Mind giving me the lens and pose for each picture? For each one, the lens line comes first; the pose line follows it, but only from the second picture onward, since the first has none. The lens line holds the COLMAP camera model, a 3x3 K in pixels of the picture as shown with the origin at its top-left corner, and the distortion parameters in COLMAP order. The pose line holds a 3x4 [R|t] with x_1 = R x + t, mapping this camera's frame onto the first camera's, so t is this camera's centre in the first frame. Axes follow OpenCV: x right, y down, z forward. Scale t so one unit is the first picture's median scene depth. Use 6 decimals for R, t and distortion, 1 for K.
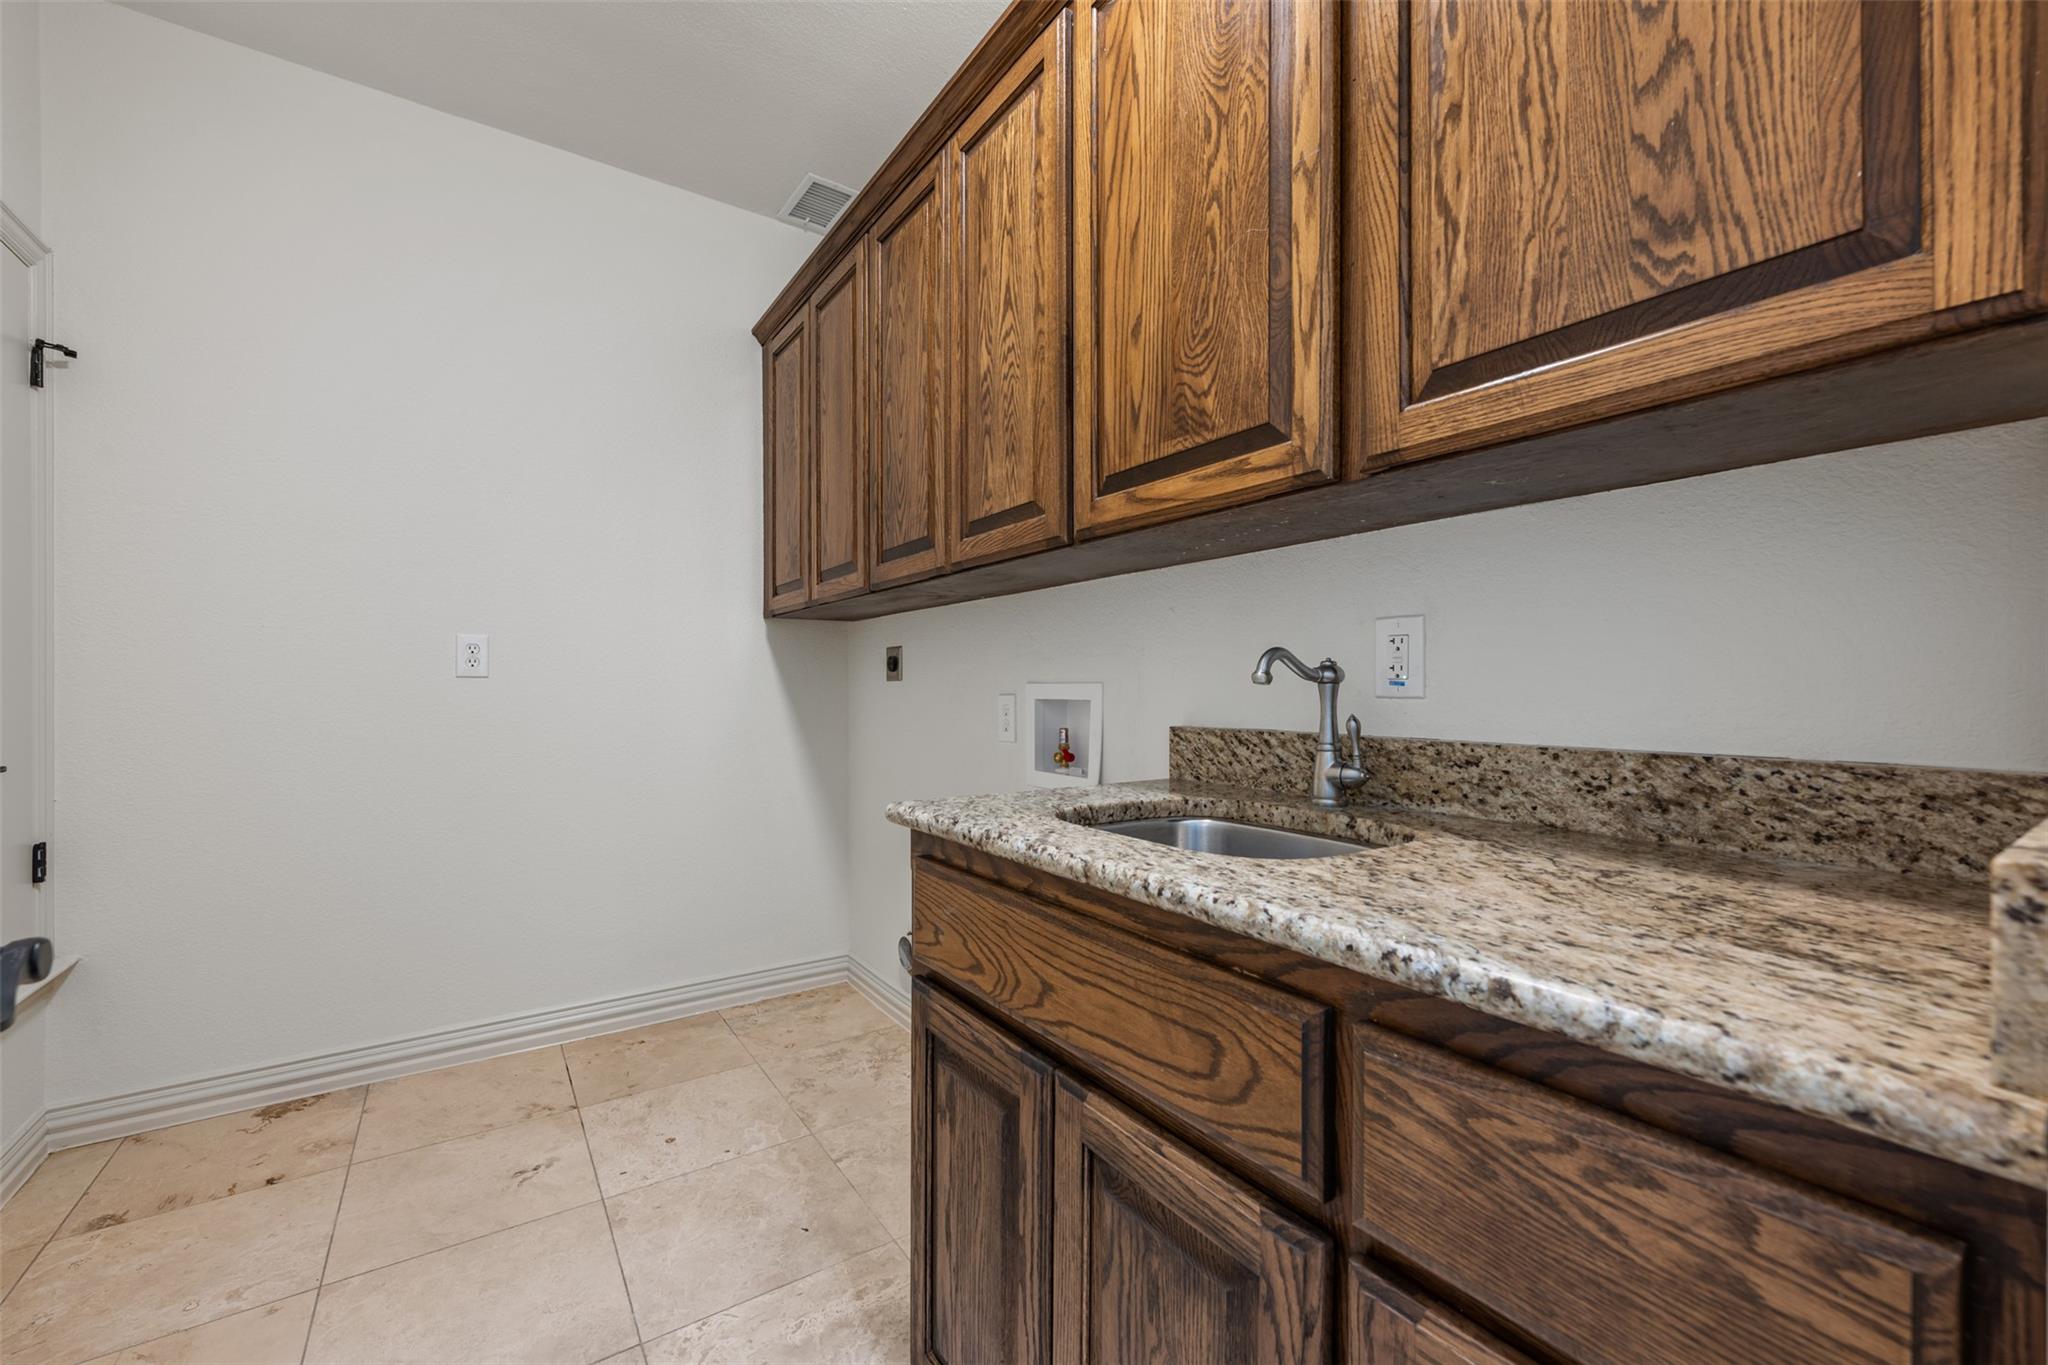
lens RADIAL K [[810.6, 0, 1022.9], [0, 810.6, 686.0], [0, 0, 1]] dist [-0.001082, -0.000361]
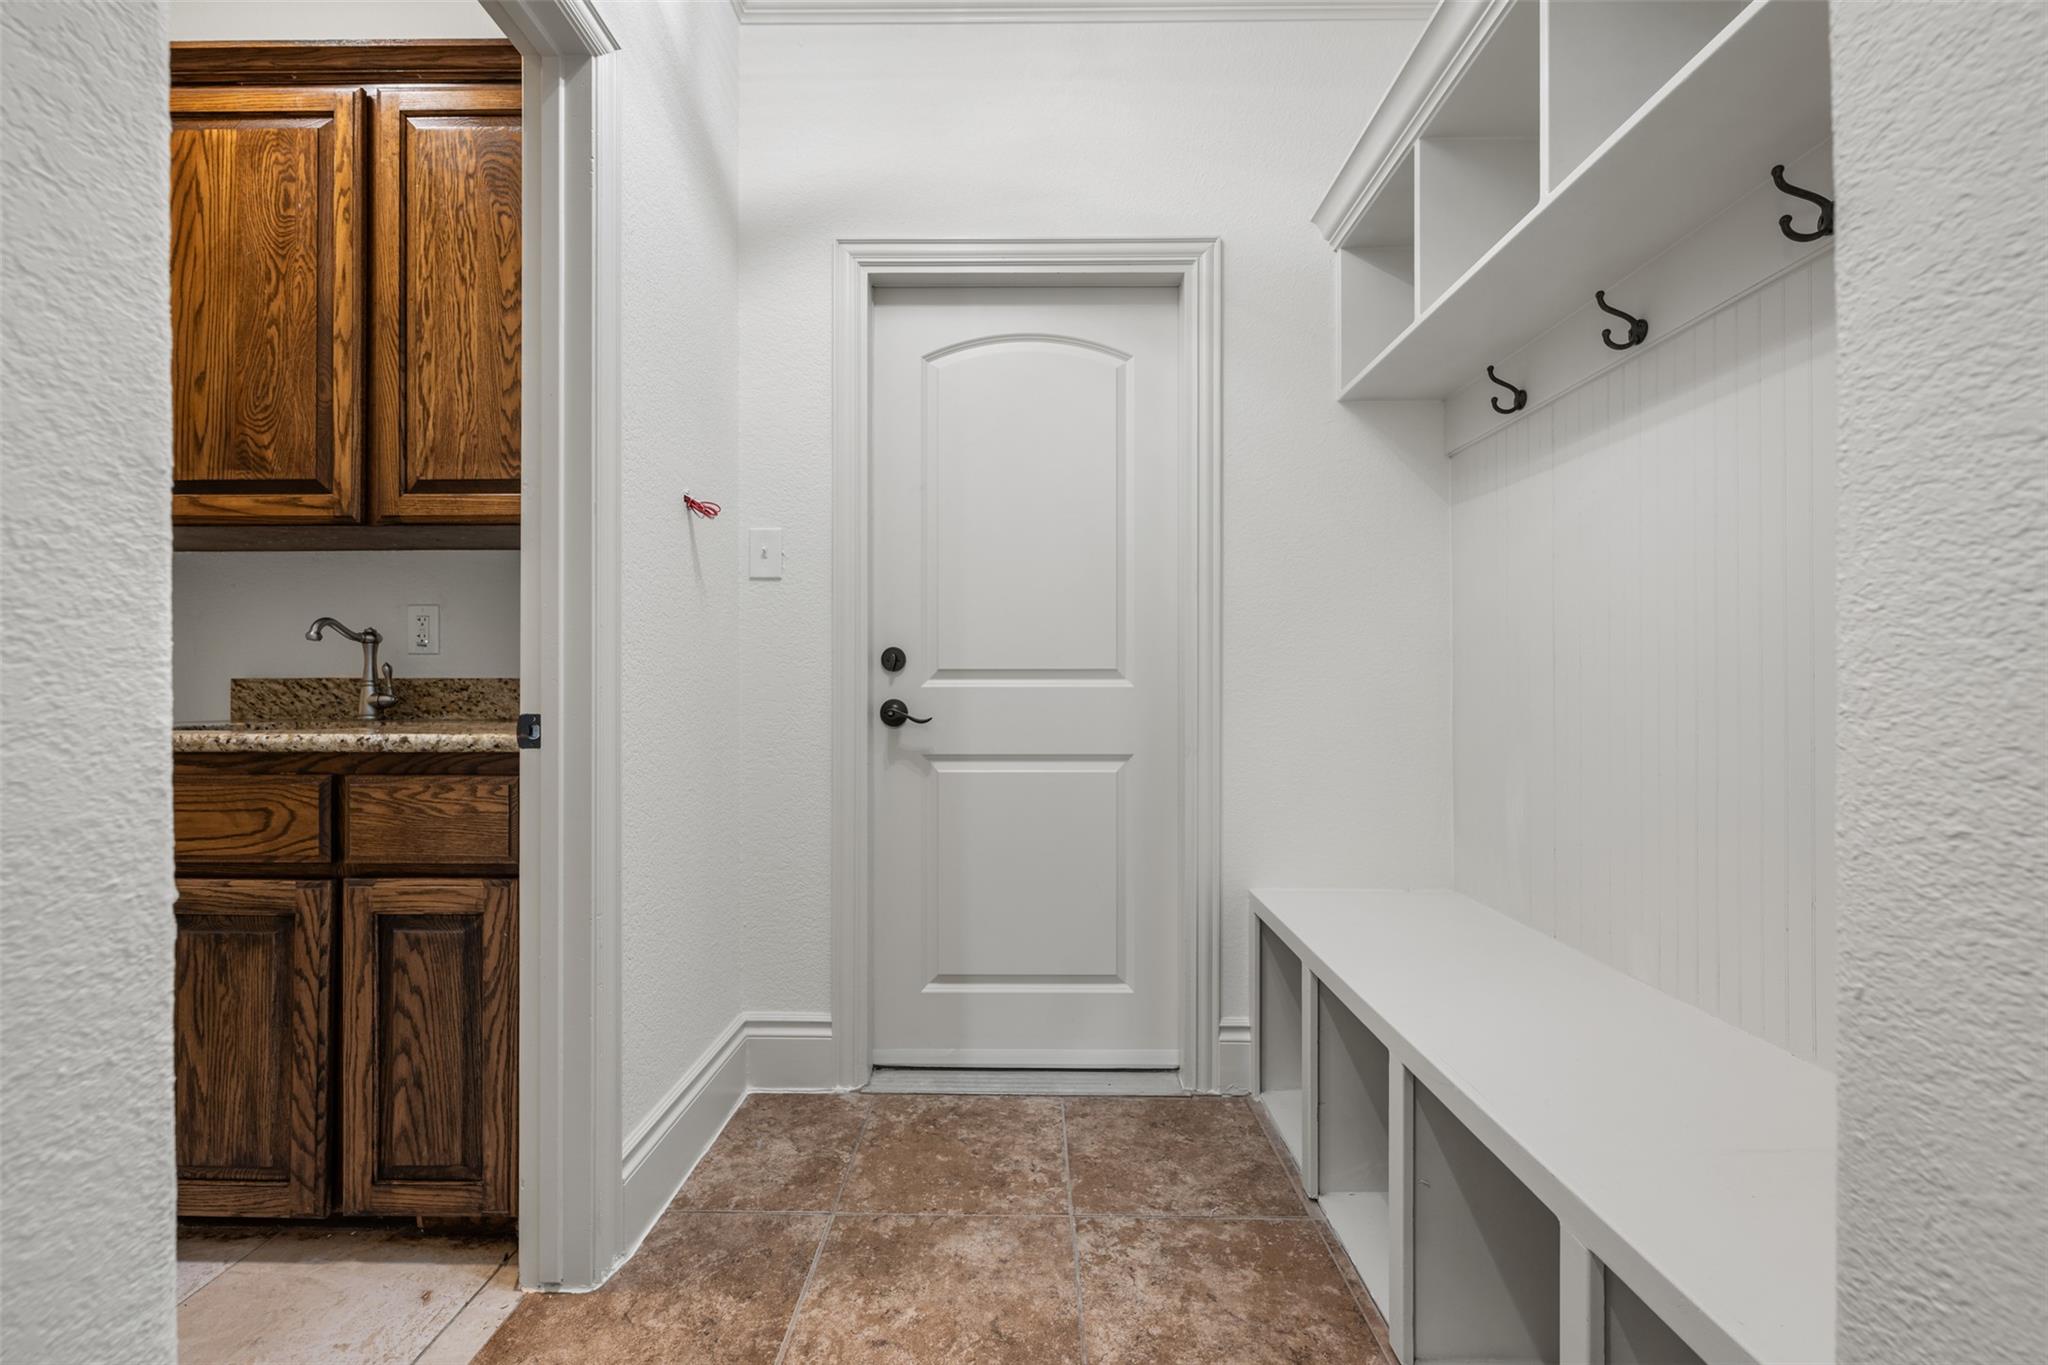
lens RADIAL K [[810.6, 0, 1024.2], [0, 810.6, 687.1], [0, 0, 1]] dist [-0.001082, -0.000361]
pose [[0.572200, 0.000763, 0.820114, -0.236868], [-0.000830, 1.000000, -0.000351, 0.102459], [-0.820114, -0.000479, 0.572200, -1.193998]]
